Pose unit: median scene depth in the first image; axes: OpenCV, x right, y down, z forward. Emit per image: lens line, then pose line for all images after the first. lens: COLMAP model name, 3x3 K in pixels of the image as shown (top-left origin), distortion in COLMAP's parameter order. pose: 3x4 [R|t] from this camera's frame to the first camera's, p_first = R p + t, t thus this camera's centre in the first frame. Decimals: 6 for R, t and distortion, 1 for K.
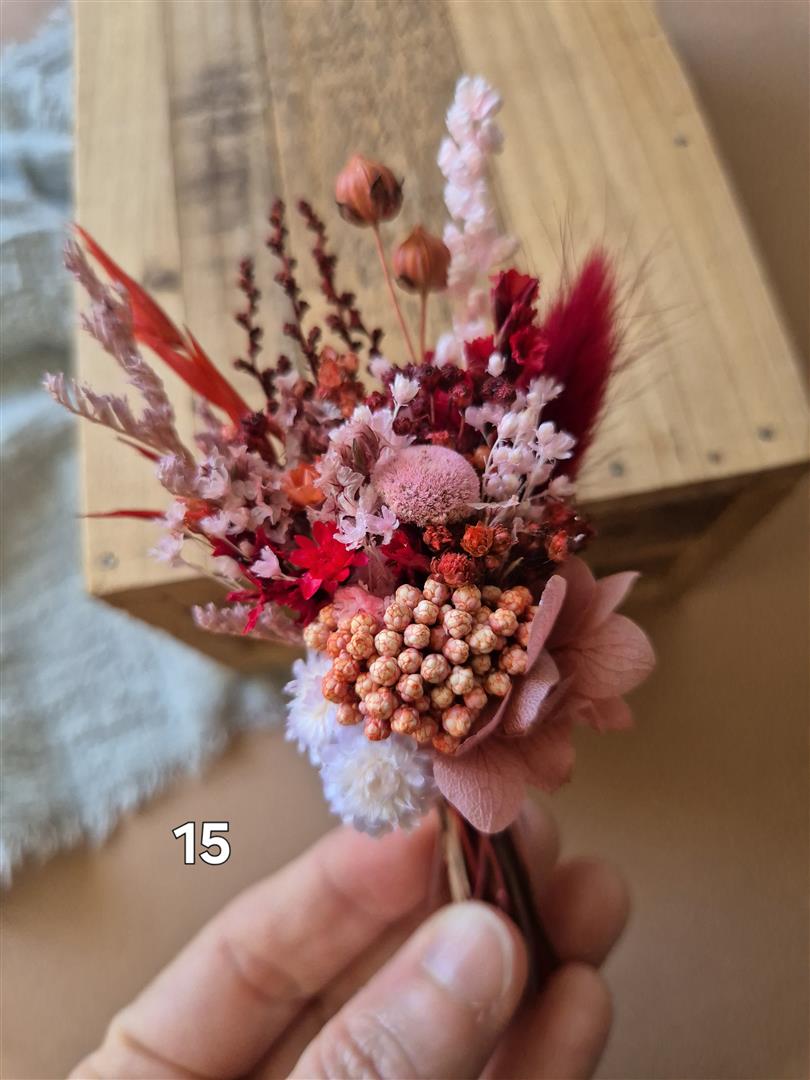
lens RADIAL K [[760.2, 0, 405.0], [0, 760.2, 540.0], [0, 0, 1]] dist [-0.051314, 0.002227]
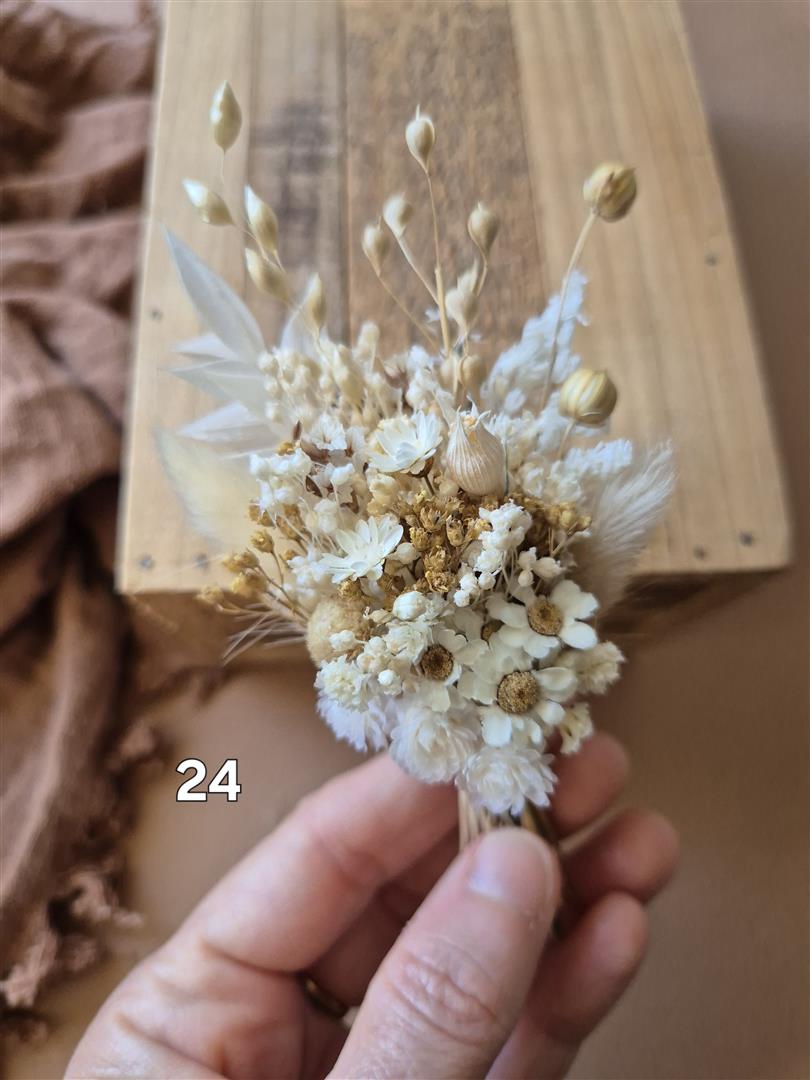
lens RADIAL K [[760.2, 0, 405.0], [0, 760.2, 540.0], [0, 0, 1]] dist [-0.051314, 0.002227]
pose [[0.986157, 0.150313, 0.070009, -0.088705], [-0.151077, 0.988505, 0.005721, -0.053906], [-0.068344, -0.016219, 0.997530, -0.083722]]
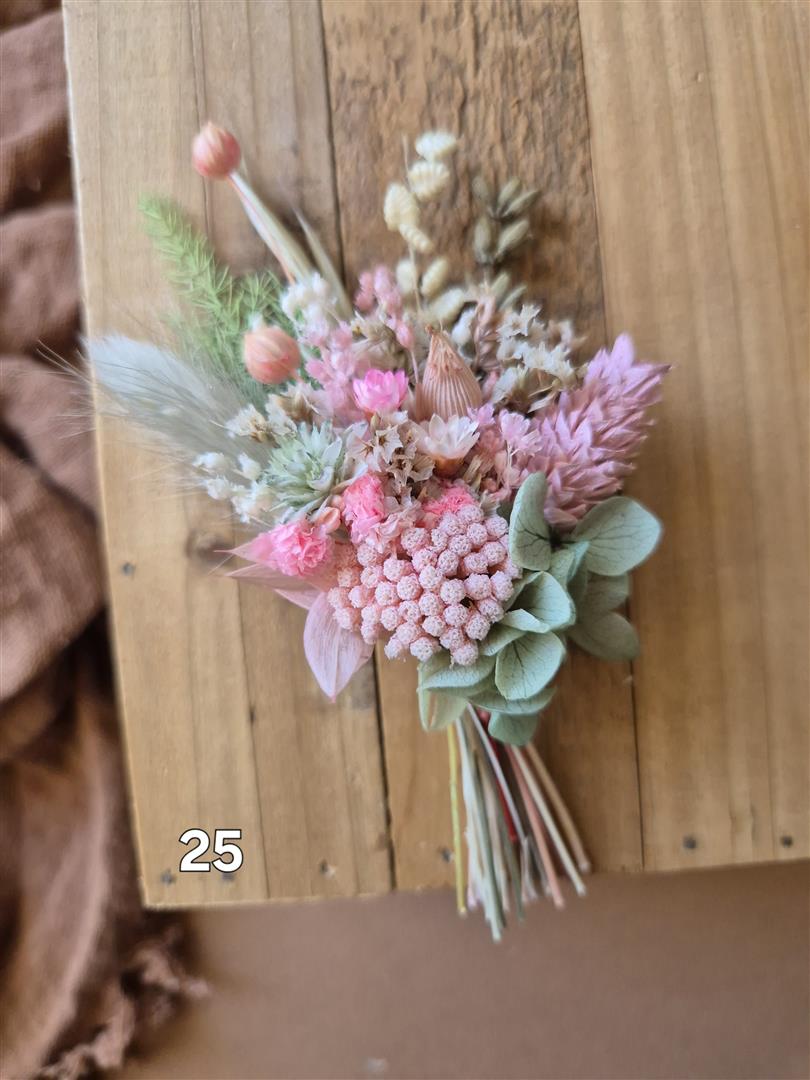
lens RADIAL K [[760.2, 0, 405.0], [0, 760.2, 540.0], [0, 0, 1]] dist [-0.051314, 0.002227]
pose [[0.993599, 0.081630, 0.078090, -0.162190], [-0.102791, 0.940028, 0.325240, -0.605772], [-0.046857, -0.331185, 0.942402, 0.181684]]
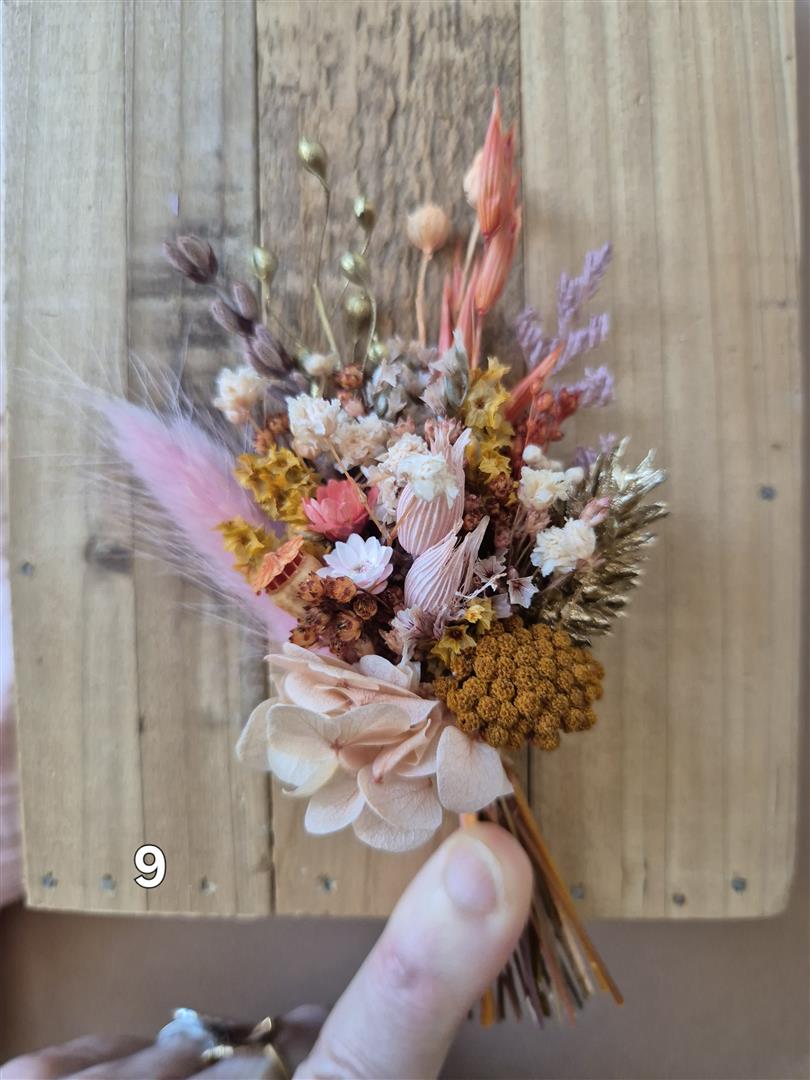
lens RADIAL K [[760.2, 0, 405.0], [0, 760.2, 540.0], [0, 0, 1]] dist [-0.051314, 0.002227]
pose [[0.987310, 0.150237, 0.051449, -0.042448], [-0.158784, 0.929069, 0.334094, -0.641764], [0.002393, -0.338024, 0.941134, 0.206565]]
